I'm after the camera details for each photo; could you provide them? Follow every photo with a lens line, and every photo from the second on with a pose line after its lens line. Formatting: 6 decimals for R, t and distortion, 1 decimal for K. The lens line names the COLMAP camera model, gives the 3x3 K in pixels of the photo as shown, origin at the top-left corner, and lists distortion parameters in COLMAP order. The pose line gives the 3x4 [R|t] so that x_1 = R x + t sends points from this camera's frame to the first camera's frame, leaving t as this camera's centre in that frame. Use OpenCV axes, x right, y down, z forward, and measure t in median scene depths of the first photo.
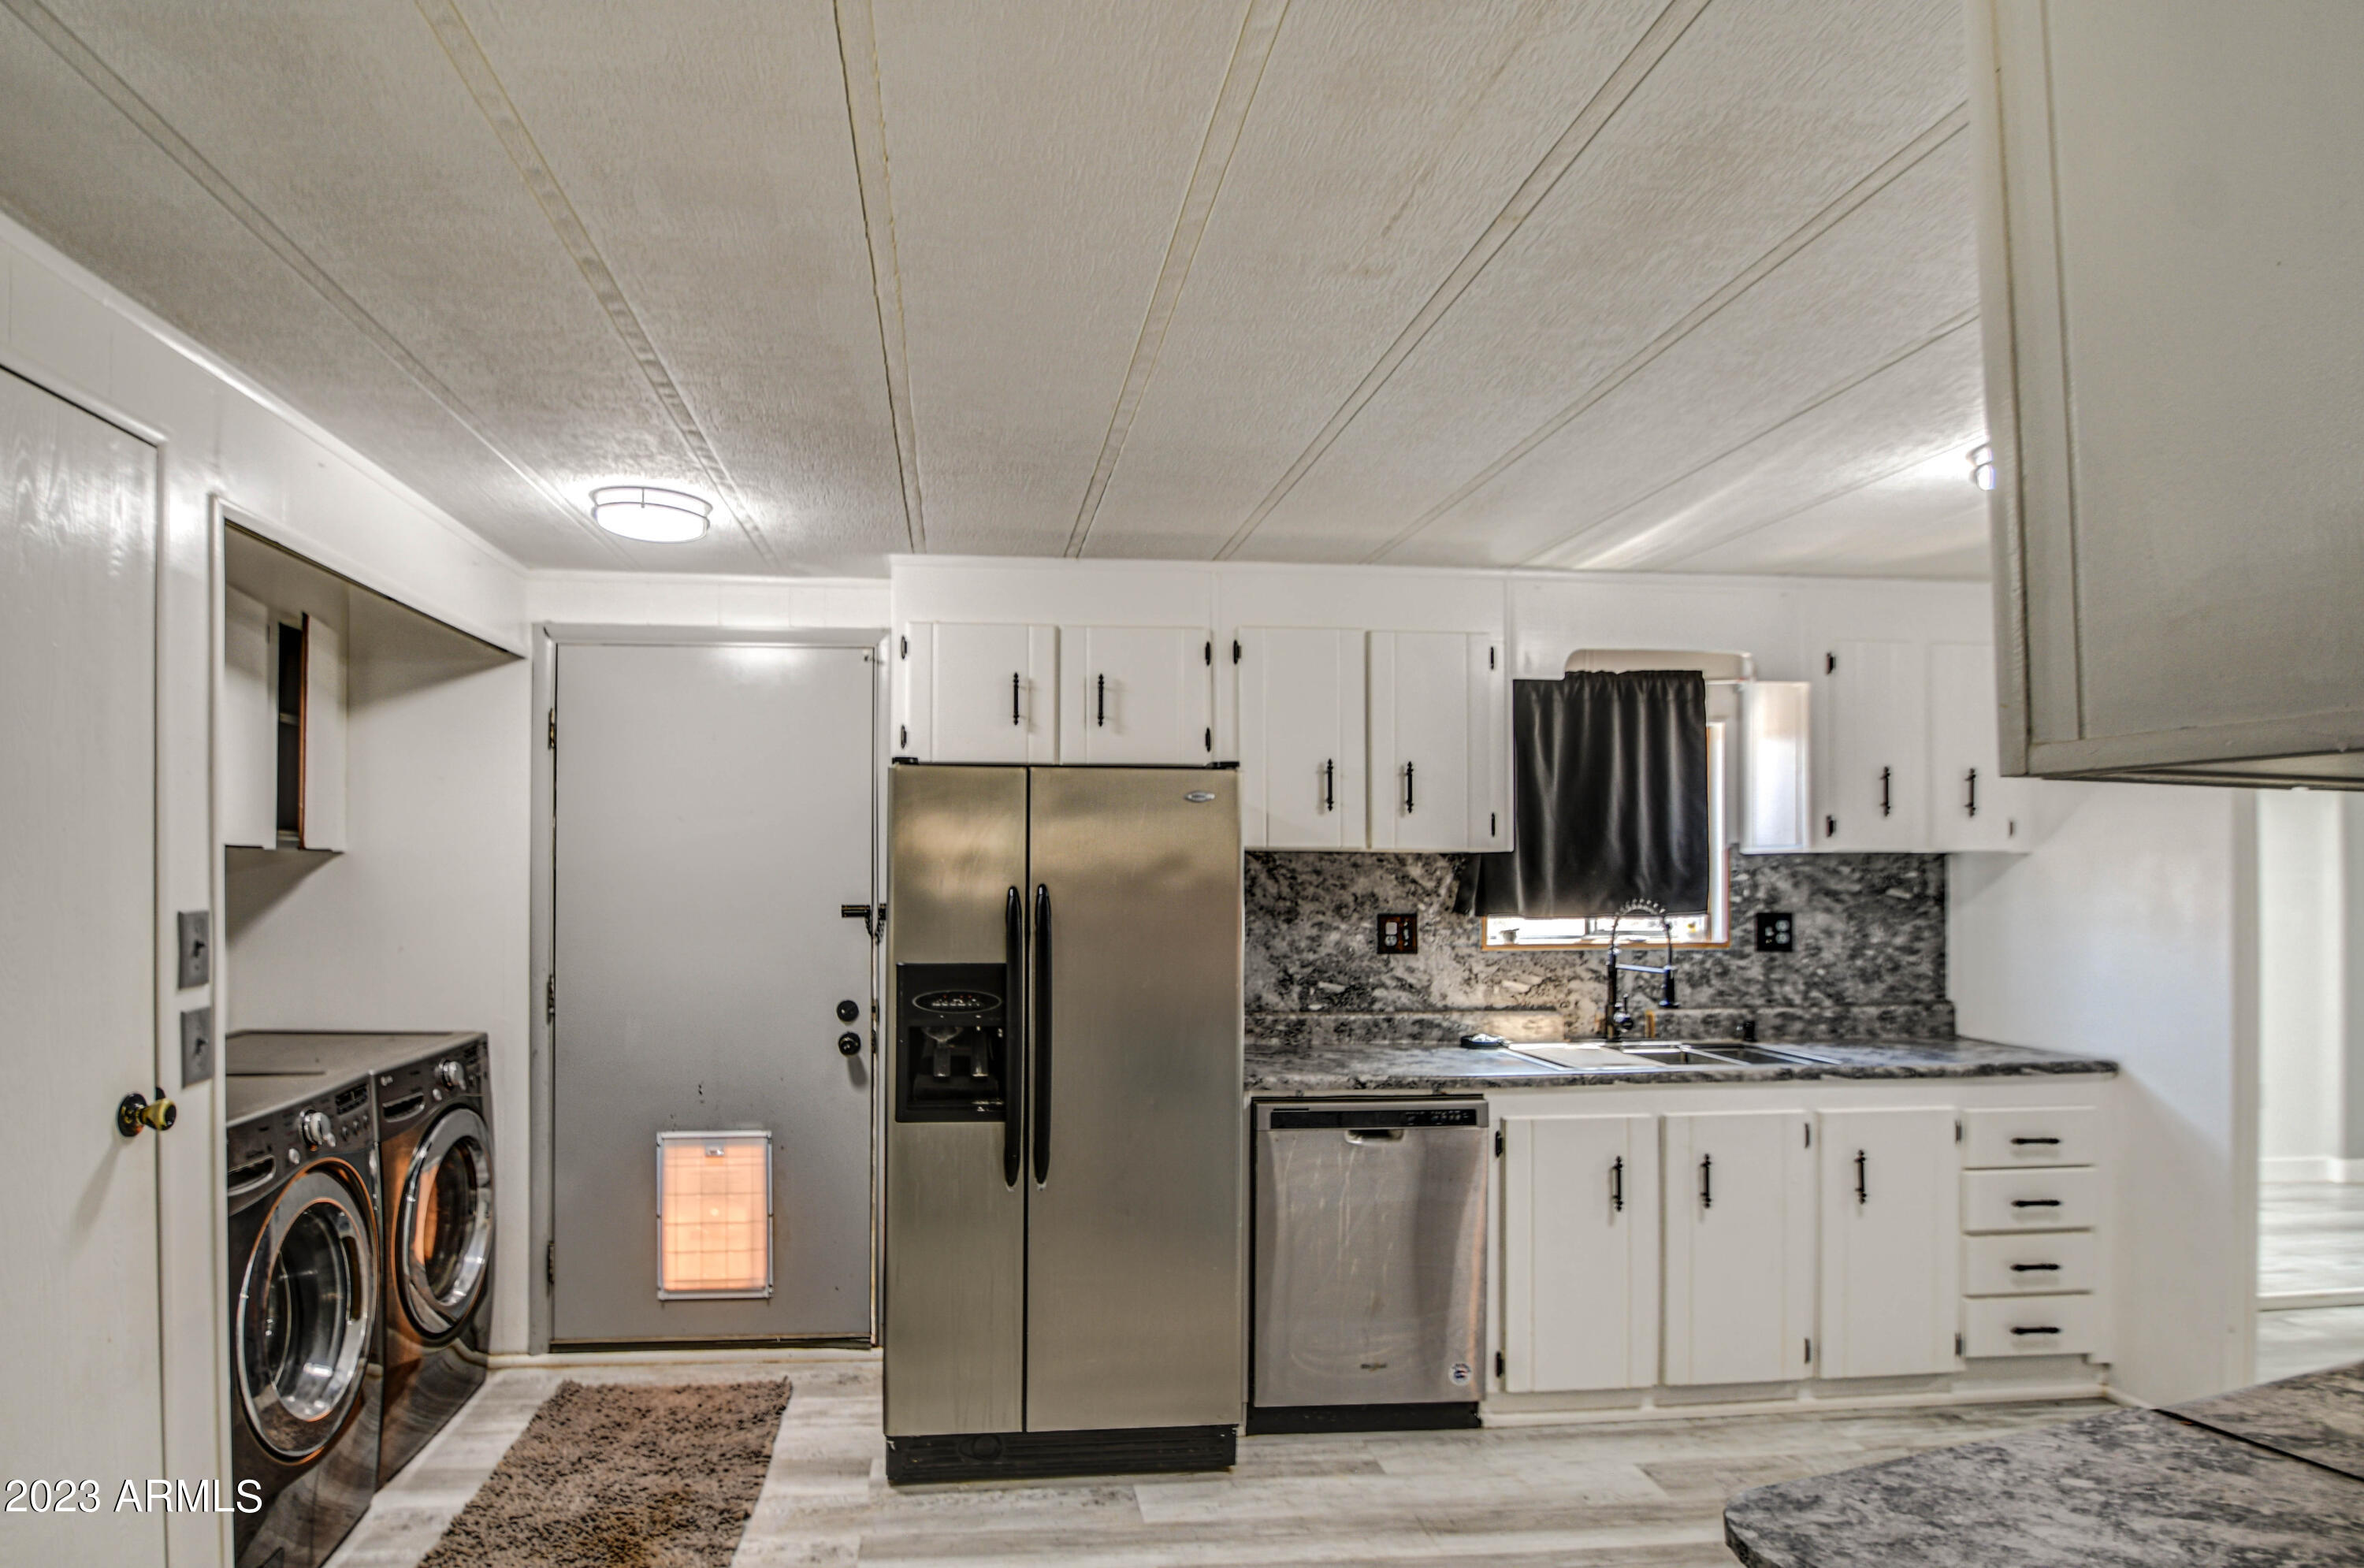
lens RADIAL K [[1284.8, 0, 1052.5], [0, 1284.8, 852.3], [0, 0, 1]] dist [-0.014675, -0.007582]
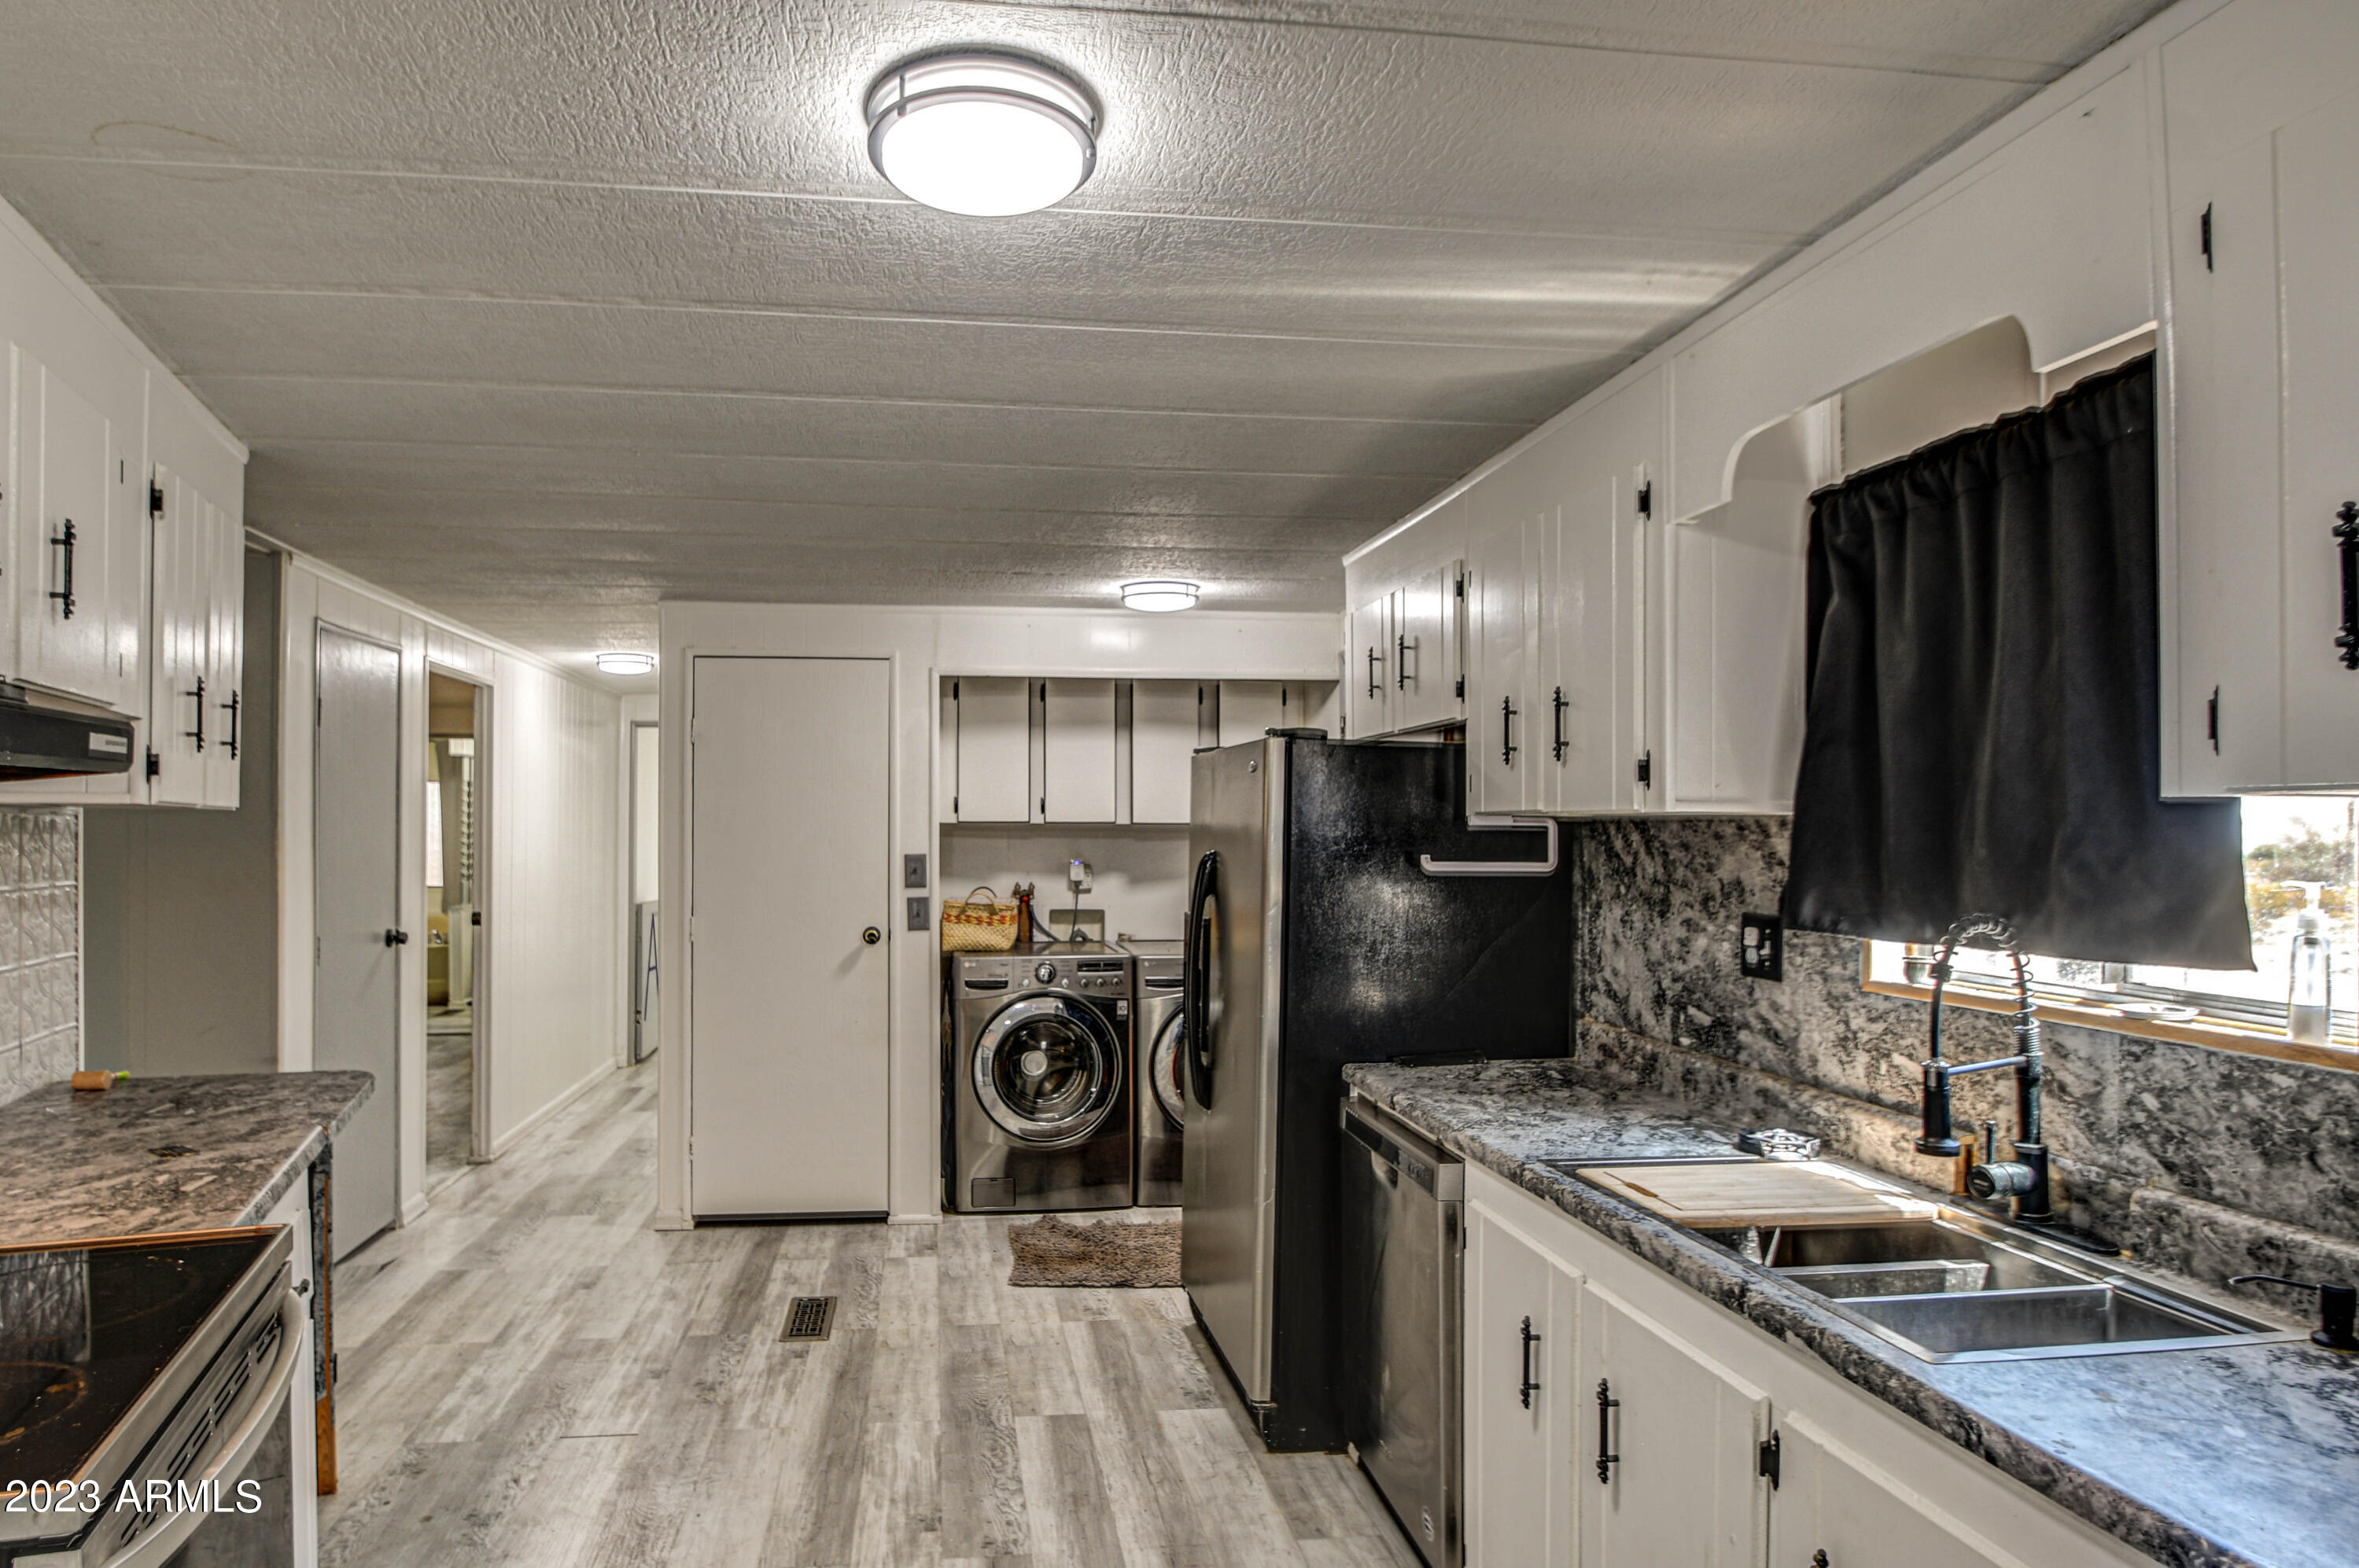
lens RADIAL K [[1282.0, 0, 1084.9], [0, 1282.0, 824.7], [0, 0, 1]] dist [-0.014675, -0.007582]
pose [[0.039839, -0.007917, -0.999175, 0.930893], [0.006859, 0.999947, -0.007649, 0.007401], [0.999183, -0.006549, 0.039891, 0.689541]]
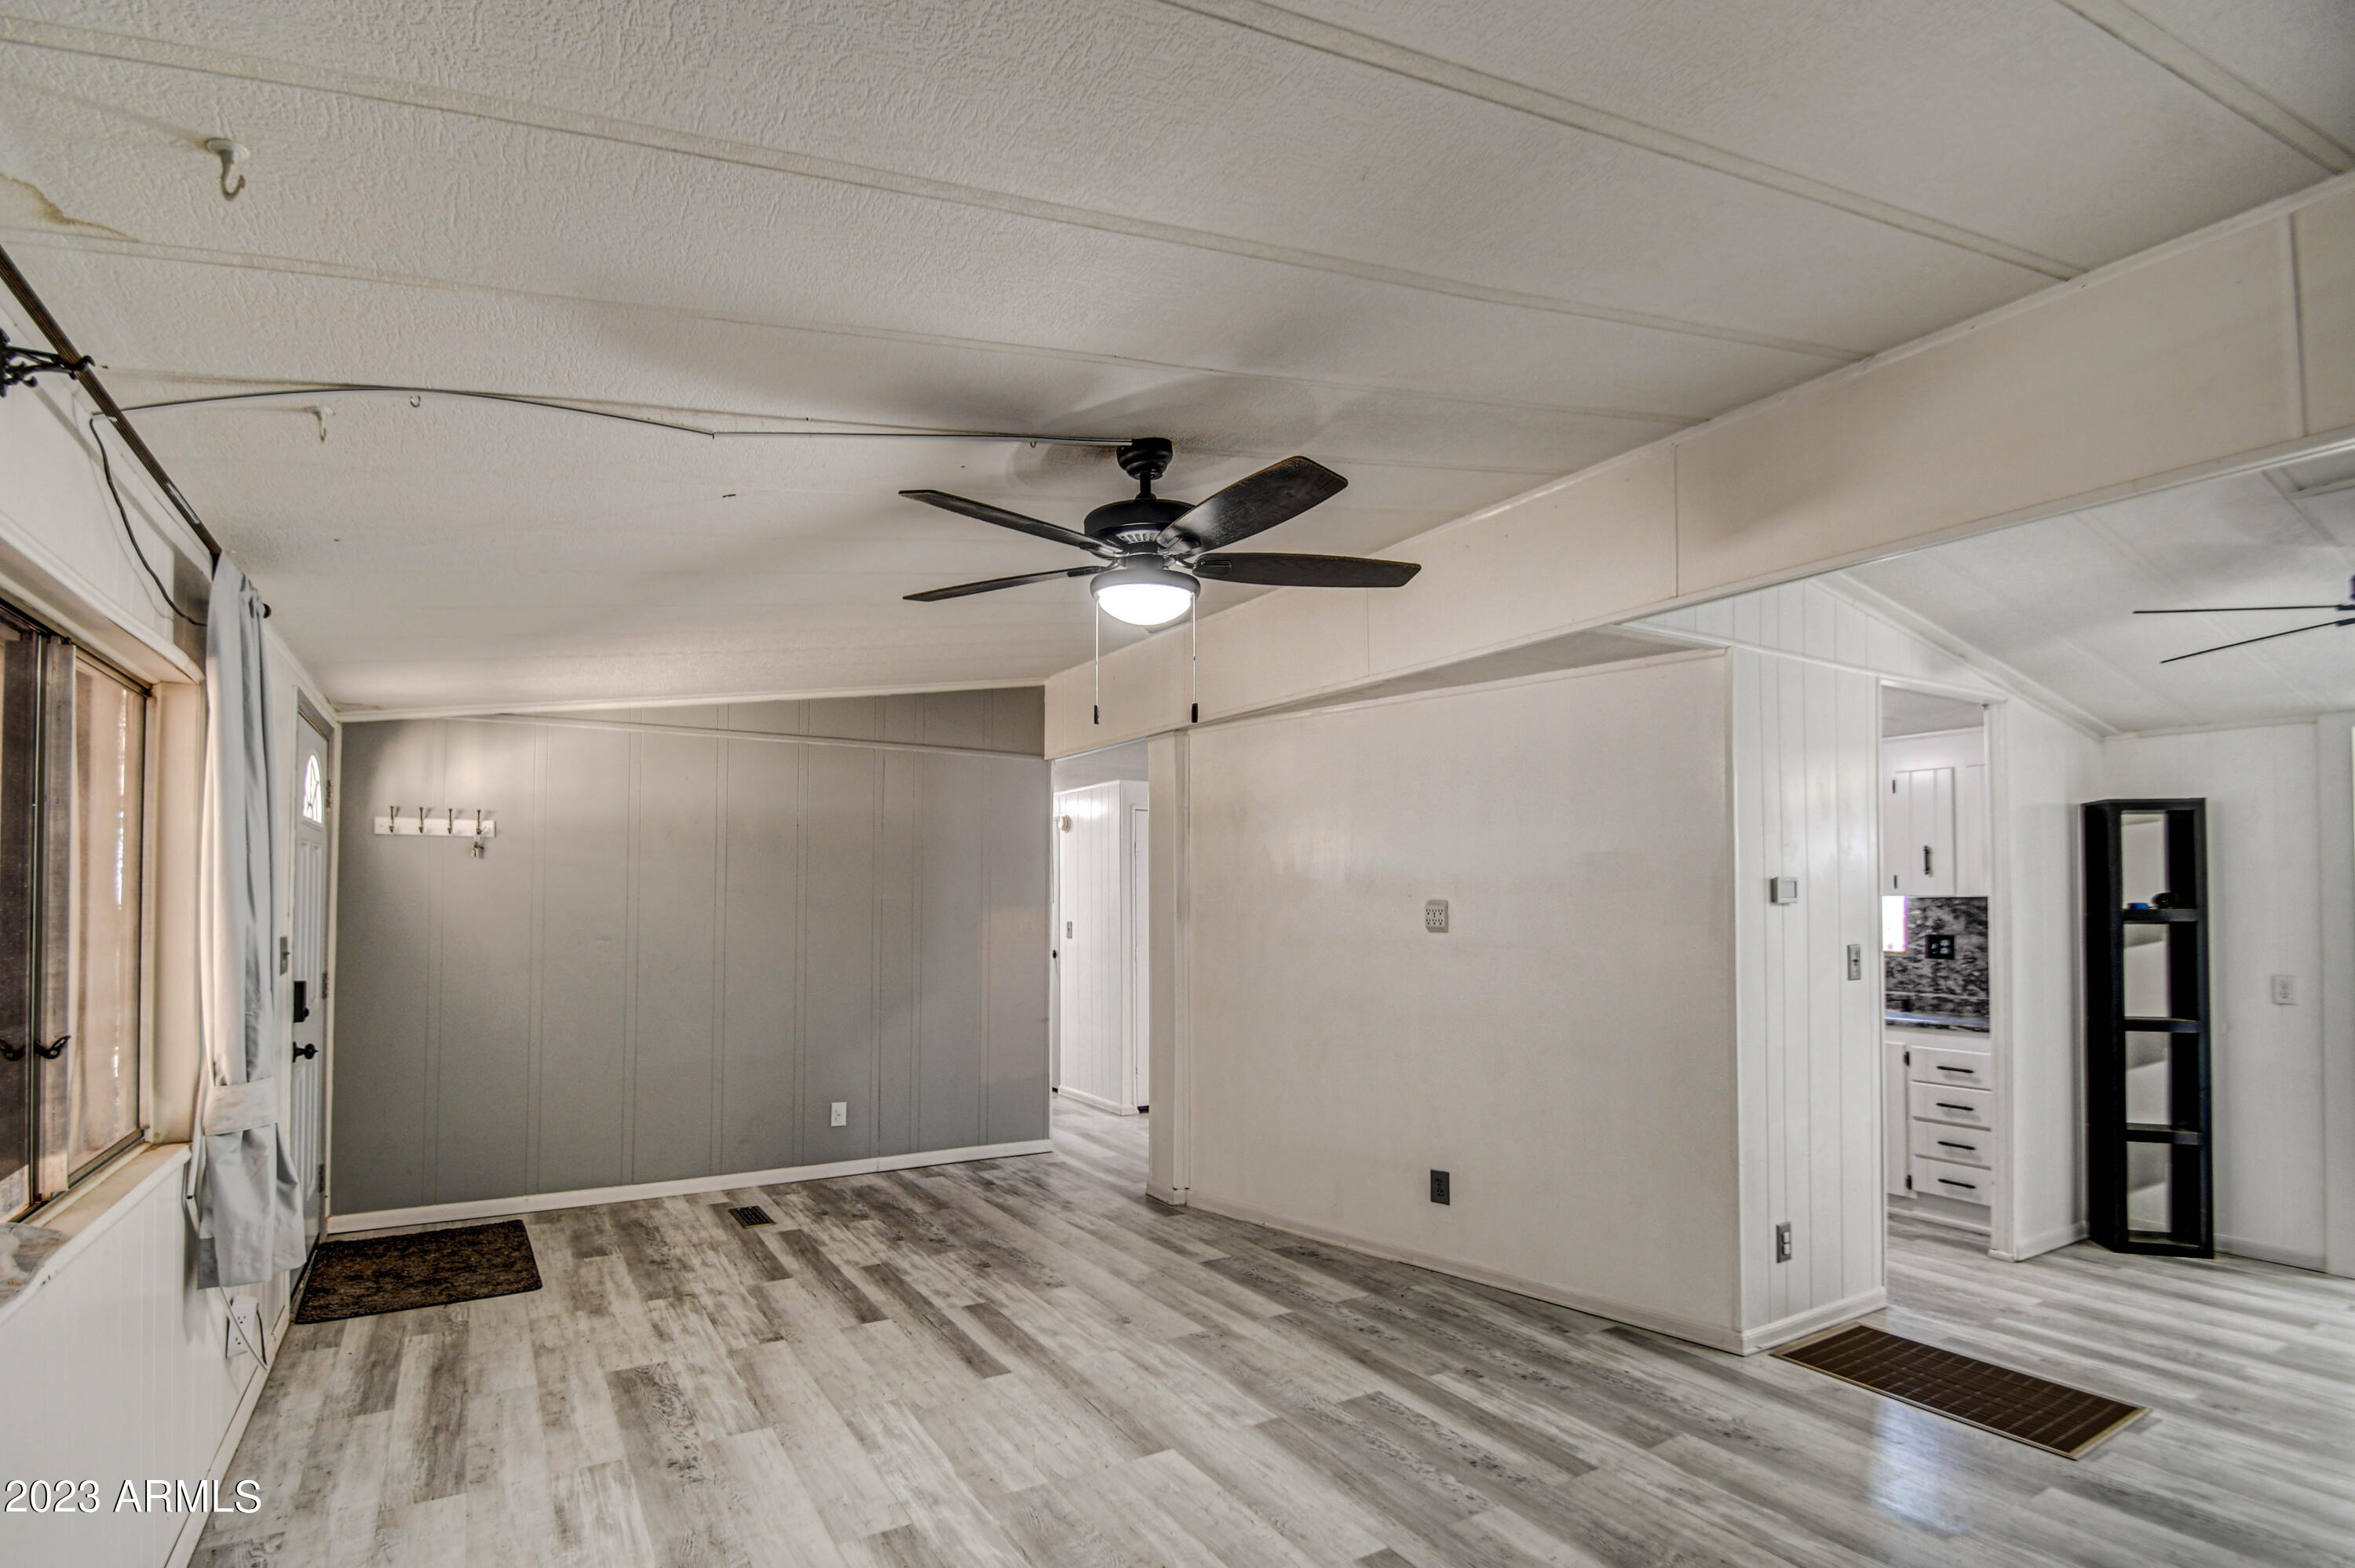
lens RADIAL K [[1089.7, 0, 1140.4], [0, 1089.7, 895.2], [0, 0, 1]] dist [0.007344, -0.011572]
pose [[0.455768, -0.006294, -0.890076, 1.448048], [0.007955, 0.999964, -0.002997, -0.006899], [0.890063, -0.005715, 0.455802, -0.566882]]
